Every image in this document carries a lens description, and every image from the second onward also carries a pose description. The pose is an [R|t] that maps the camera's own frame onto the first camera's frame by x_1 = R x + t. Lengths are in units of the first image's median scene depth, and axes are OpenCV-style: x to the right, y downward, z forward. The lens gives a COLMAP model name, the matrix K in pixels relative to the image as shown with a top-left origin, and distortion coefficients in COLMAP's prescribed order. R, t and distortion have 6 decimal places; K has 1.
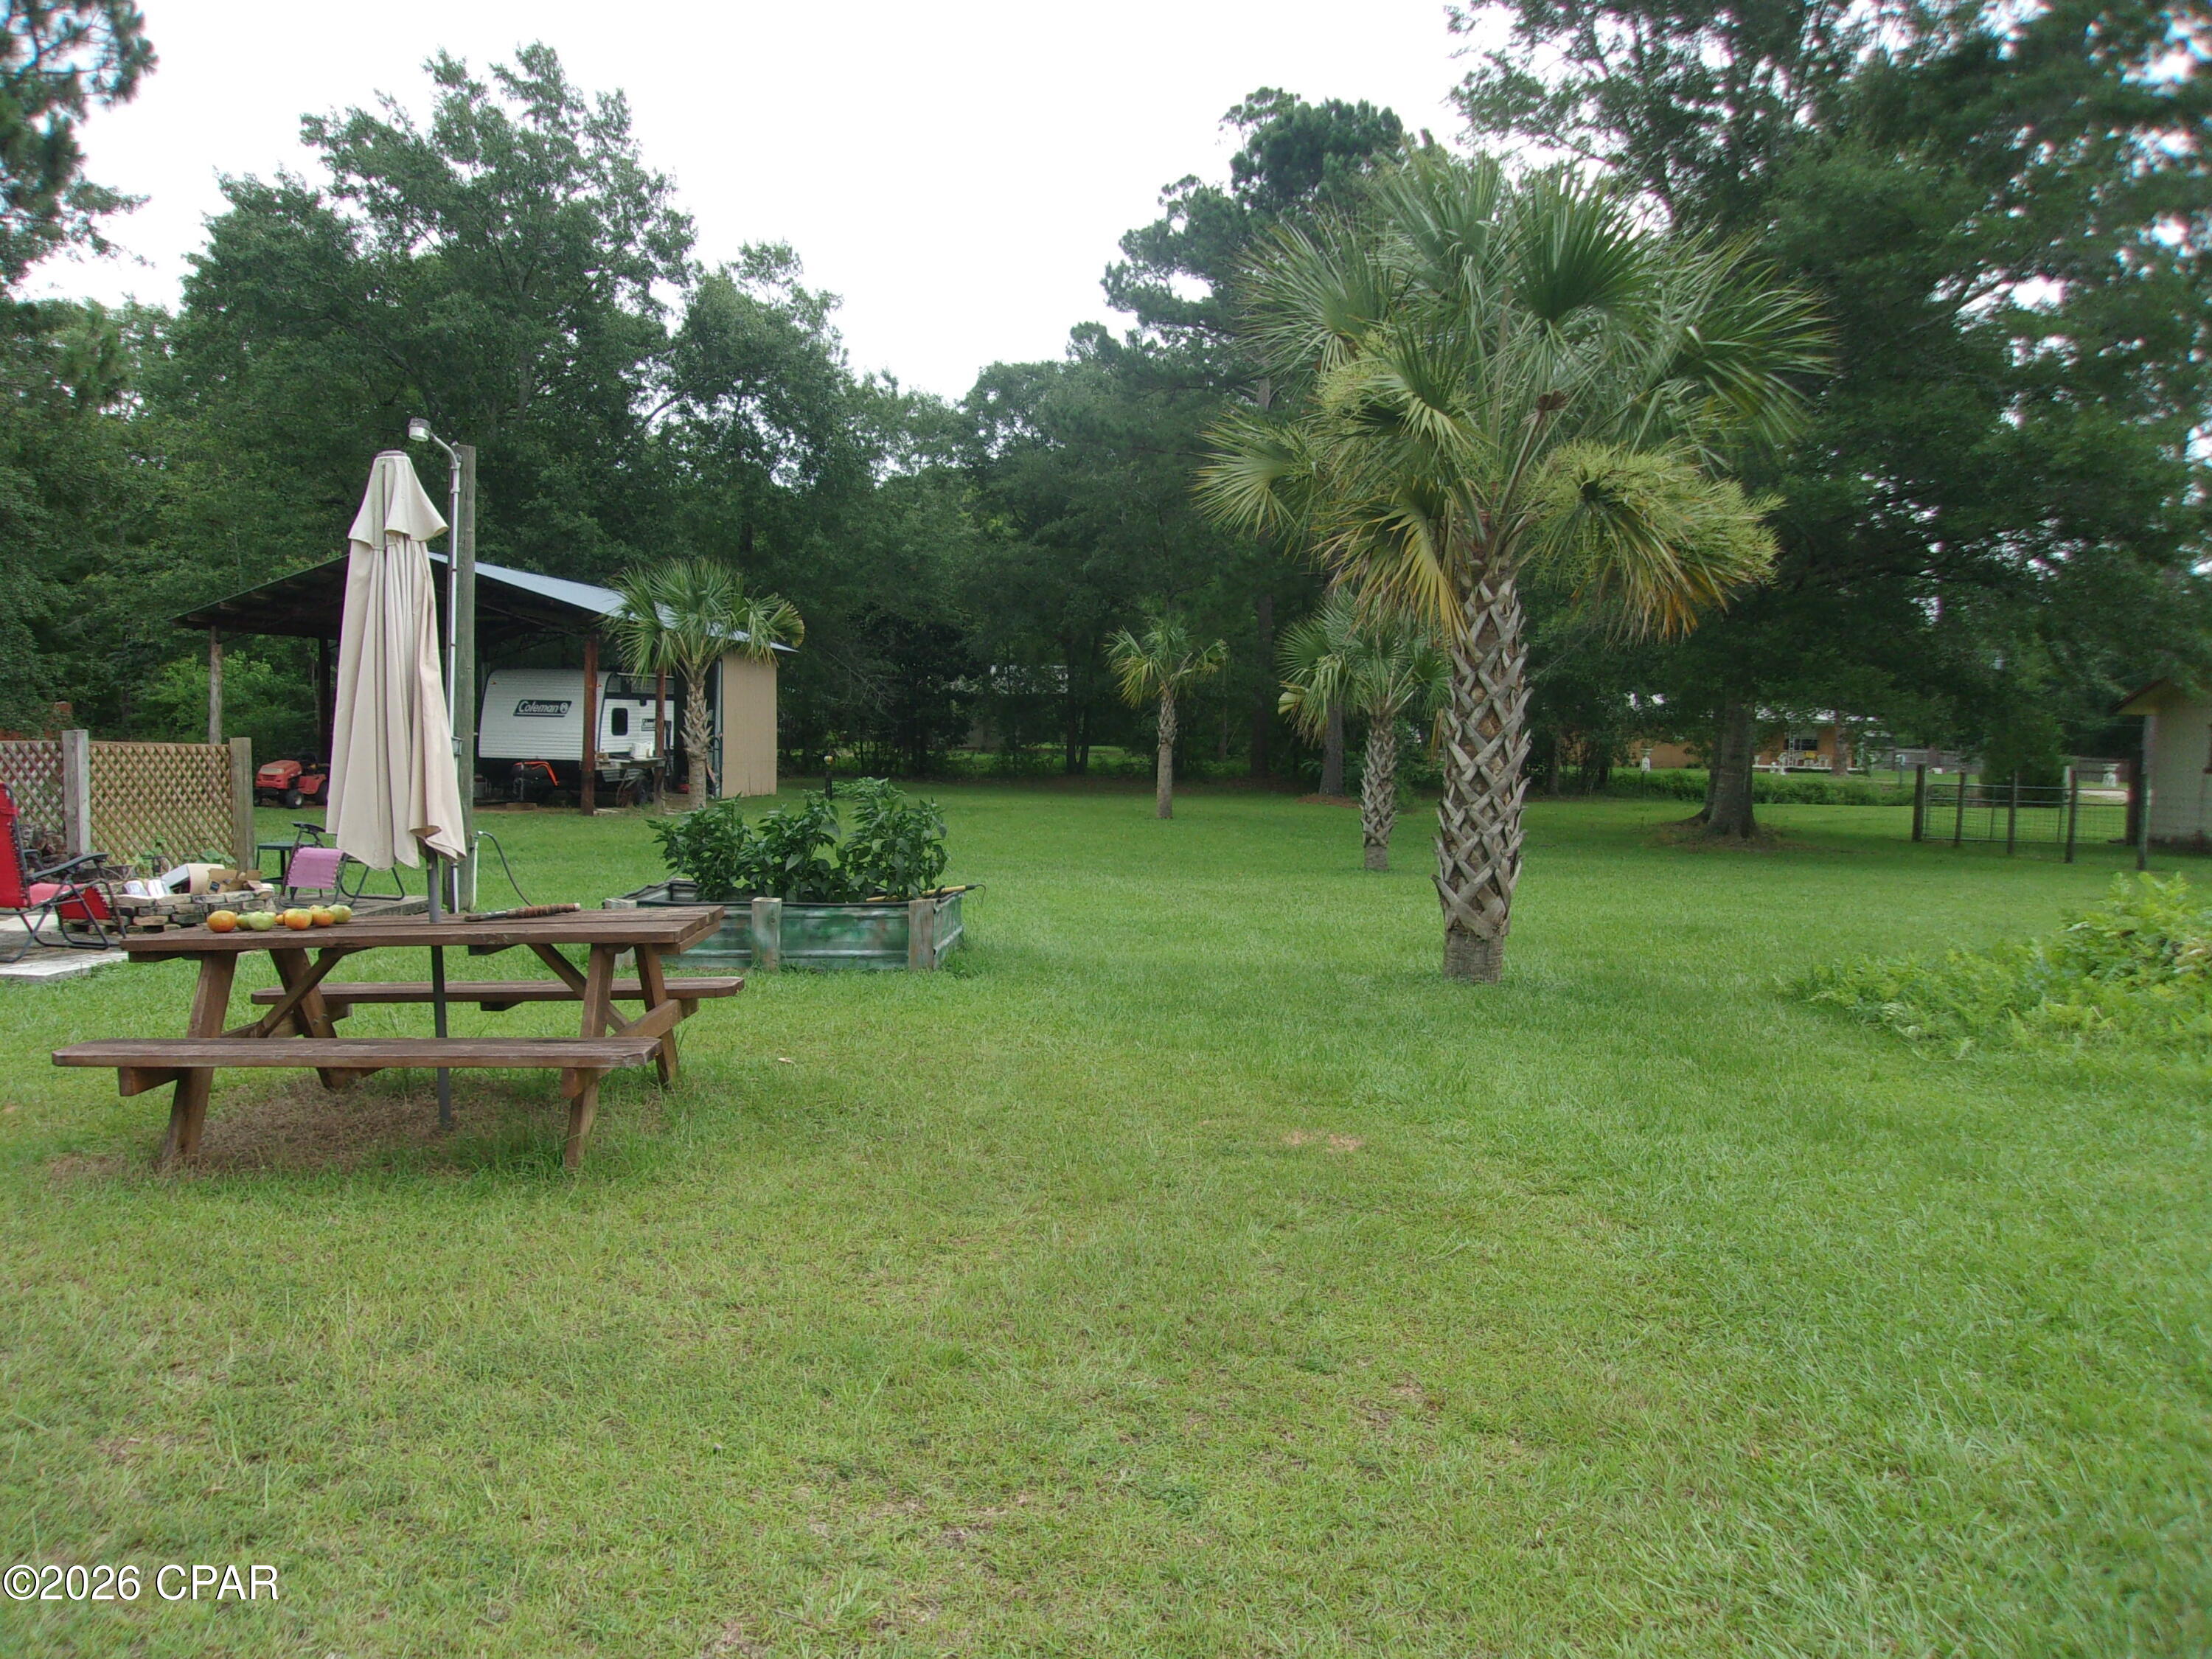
lens RADIAL K [[1750.8, 0, 1106.0], [0, 1750.8, 829.5], [0, 0, 1]] dist [0.009508, -0.000450]
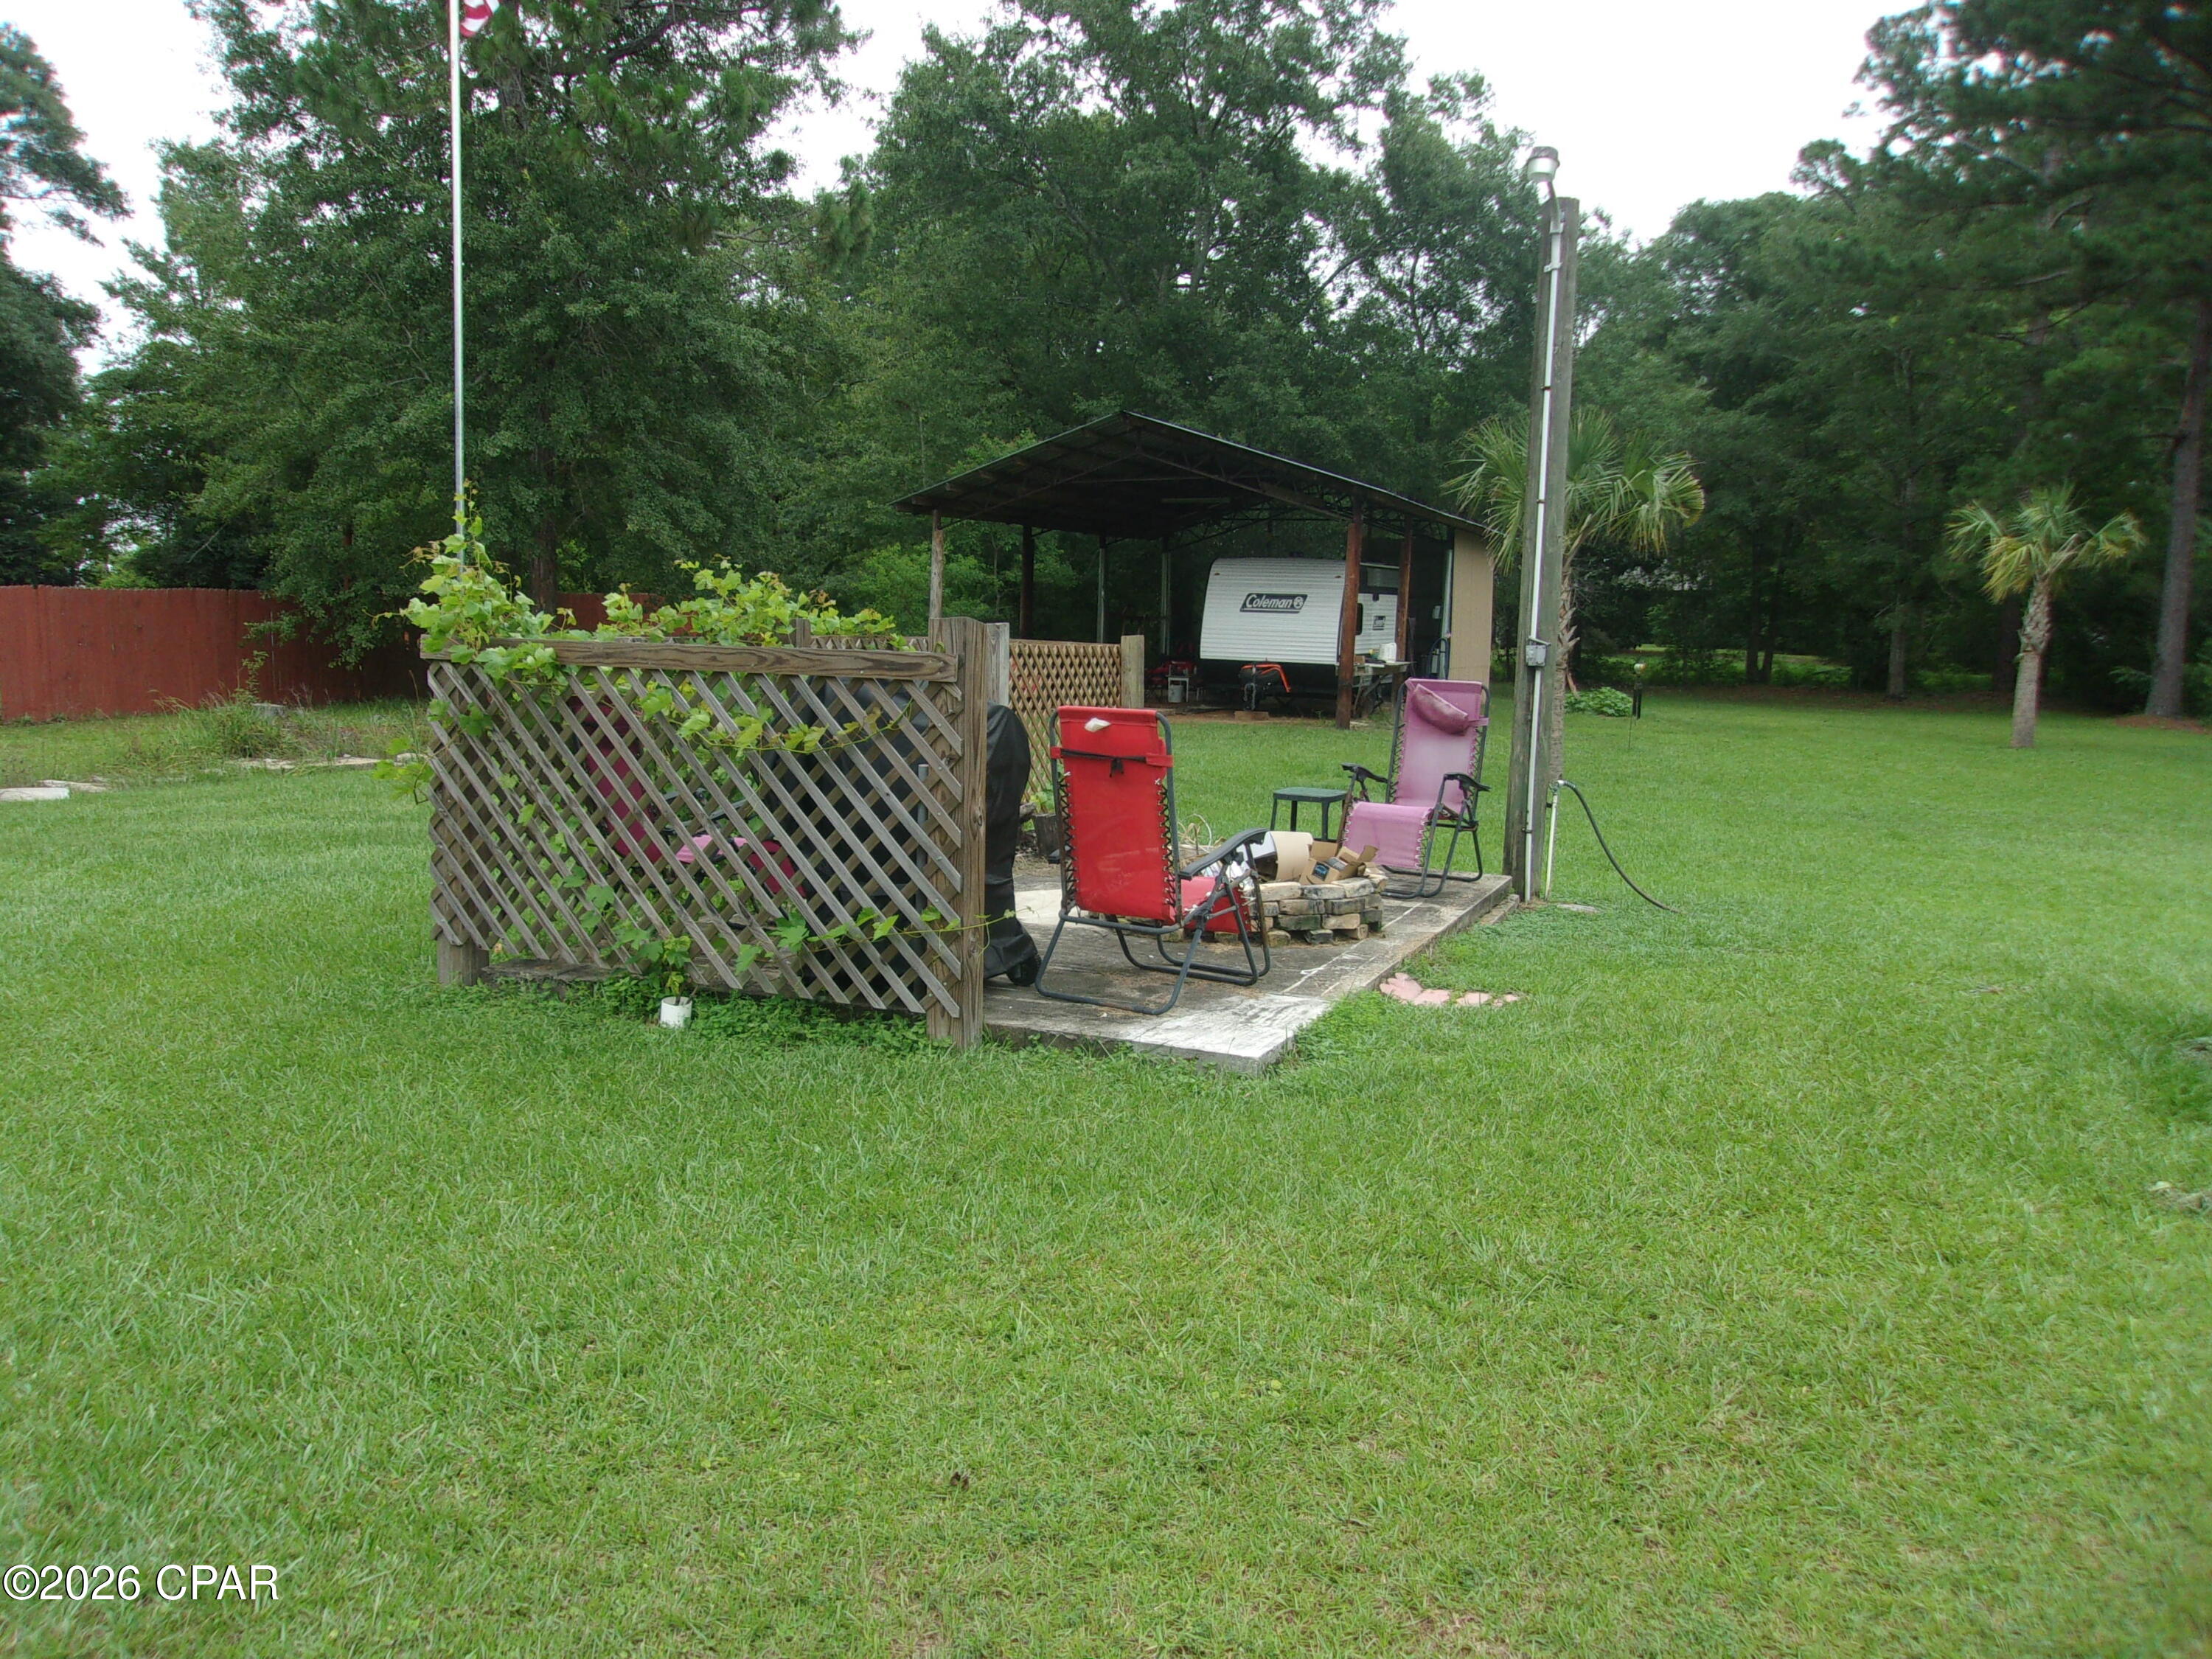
lens RADIAL K [[1757.1, 0, 1106.0], [0, 1757.1, 829.5], [0, 0, 1]] dist [0.002001, 0.015727]
pose [[0.958127, 0.042548, -0.283164, -0.189666], [-0.026700, 0.997865, 0.059595, -0.008491], [0.285095, -0.049539, 0.957218, 0.171516]]
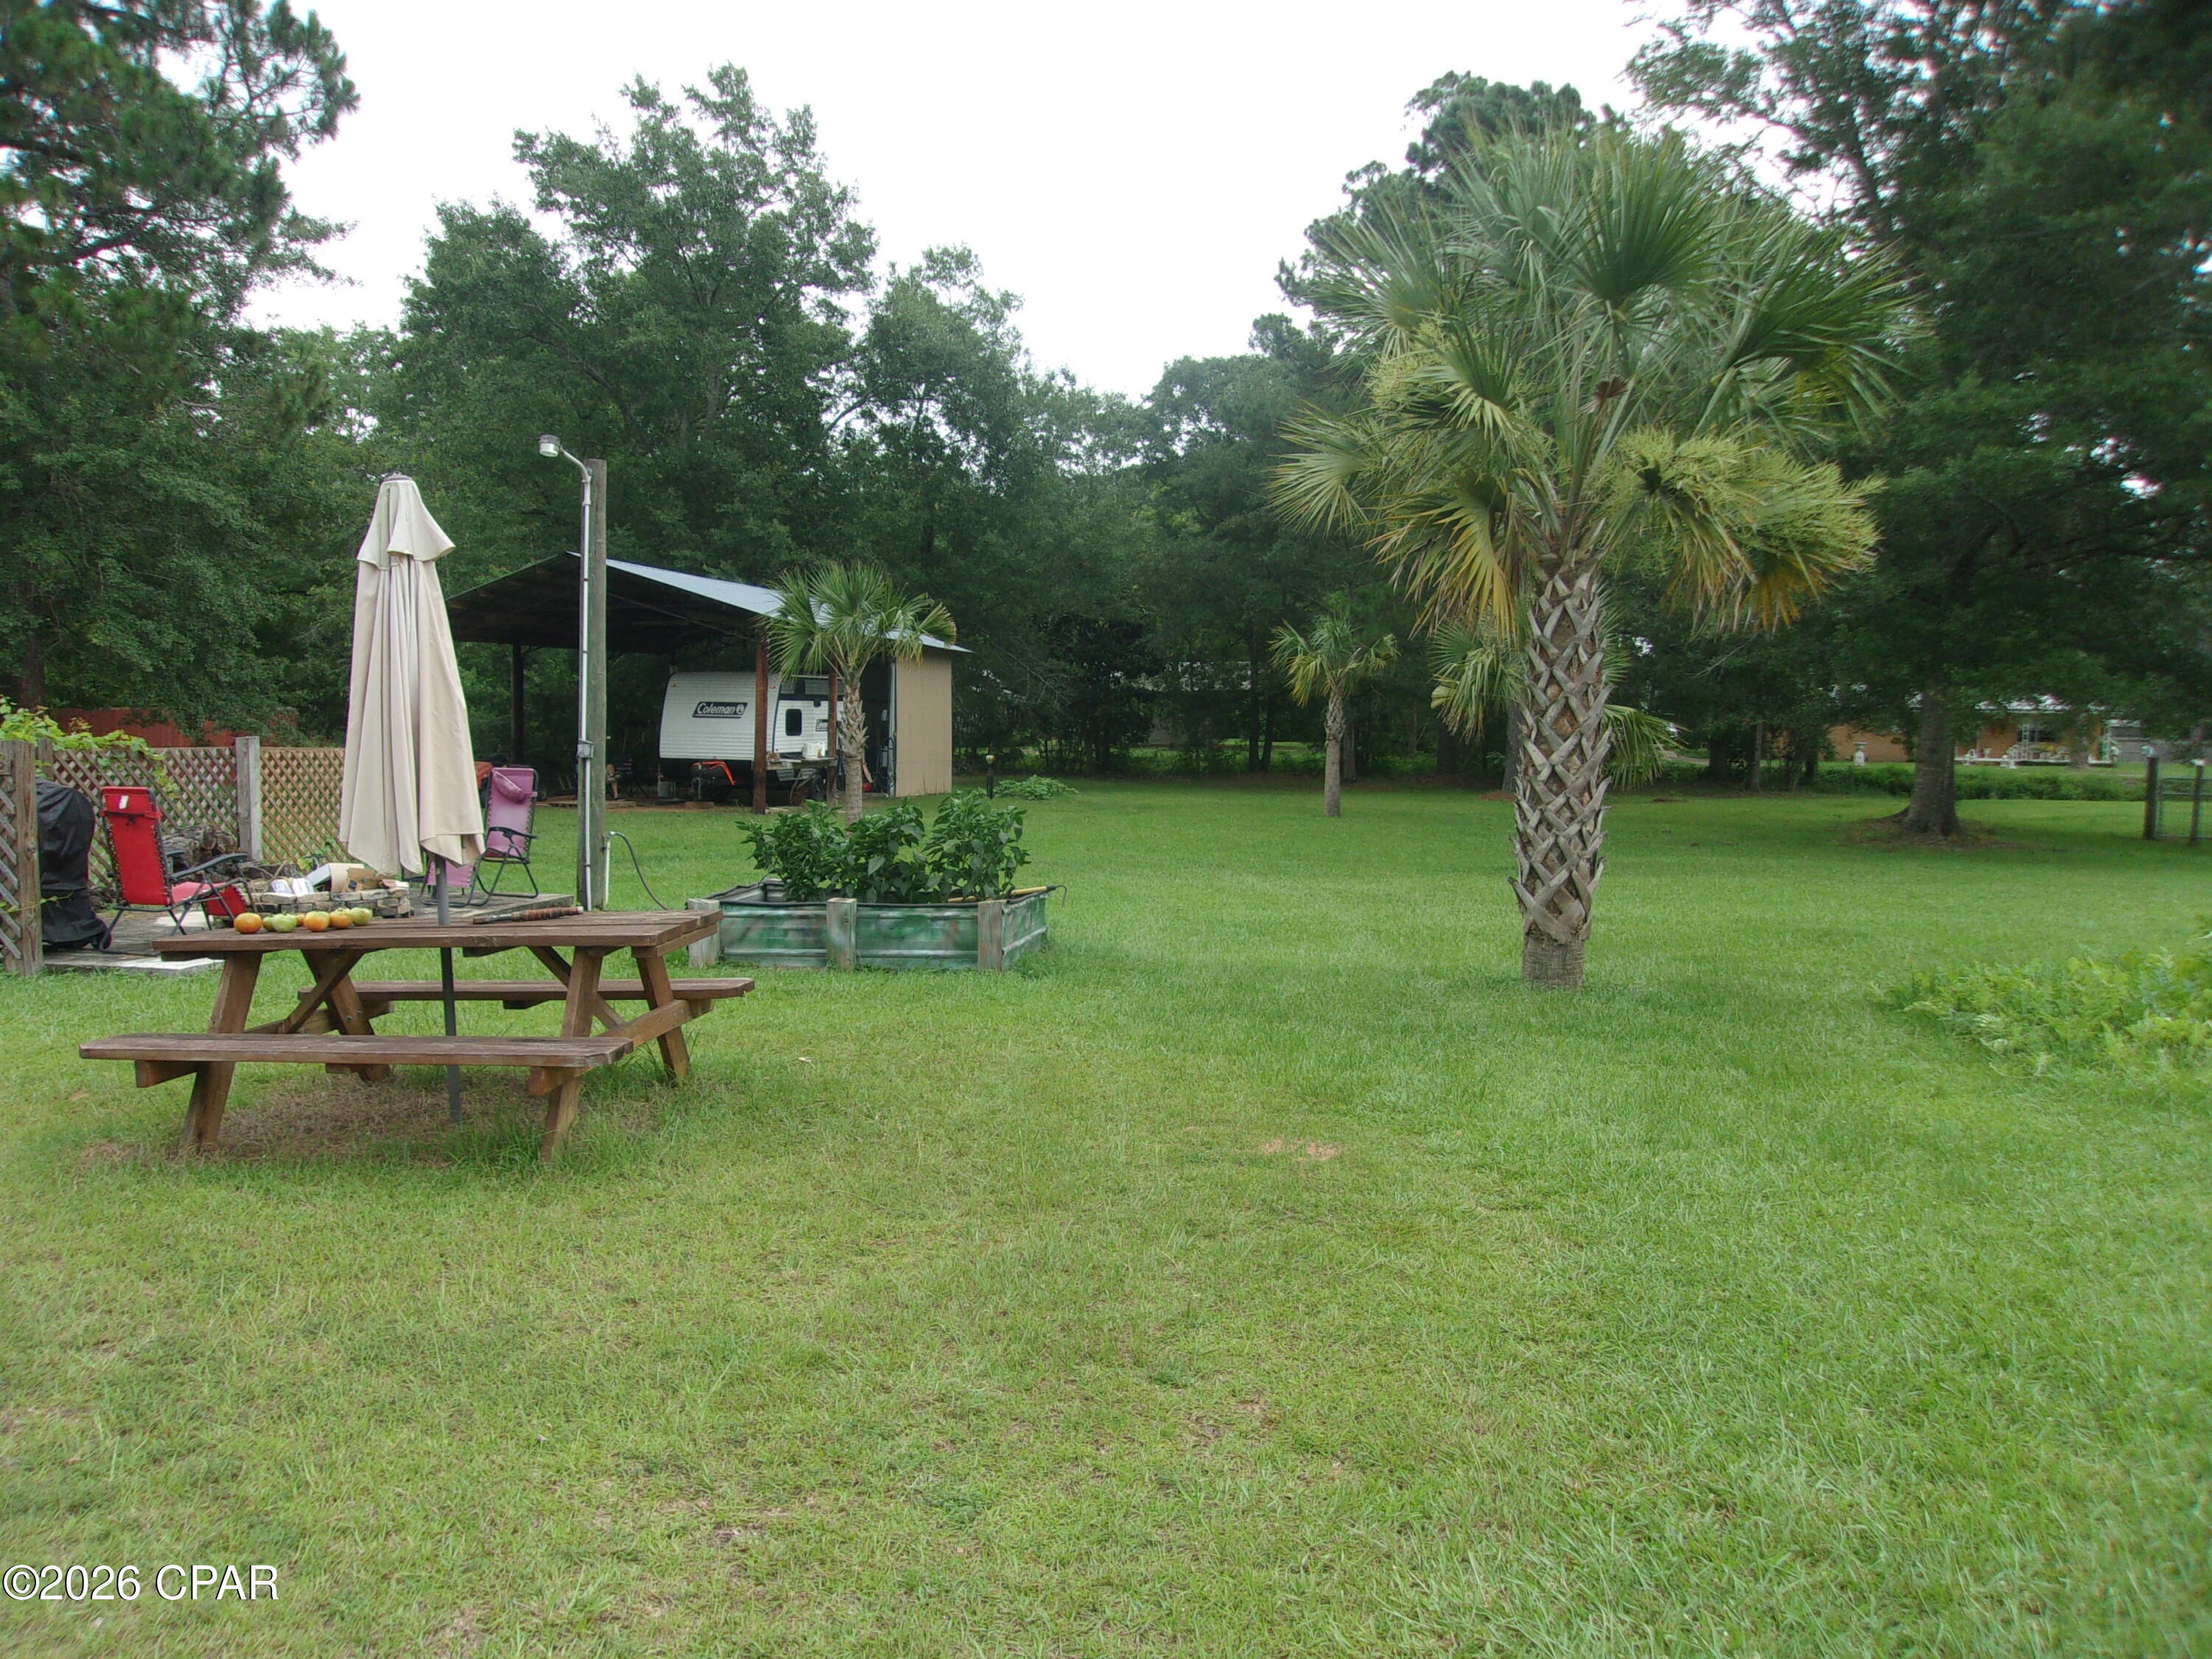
lens RADIAL K [[1757.1, 0, 1106.0], [0, 1757.1, 829.5], [0, 0, 1]] dist [0.002001, 0.015727]
pose [[0.993331, -0.001212, -0.115293, 0.028752], [0.001460, 0.999997, 0.002061, -0.001090], [0.115290, -0.002216, 0.993329, 0.001071]]
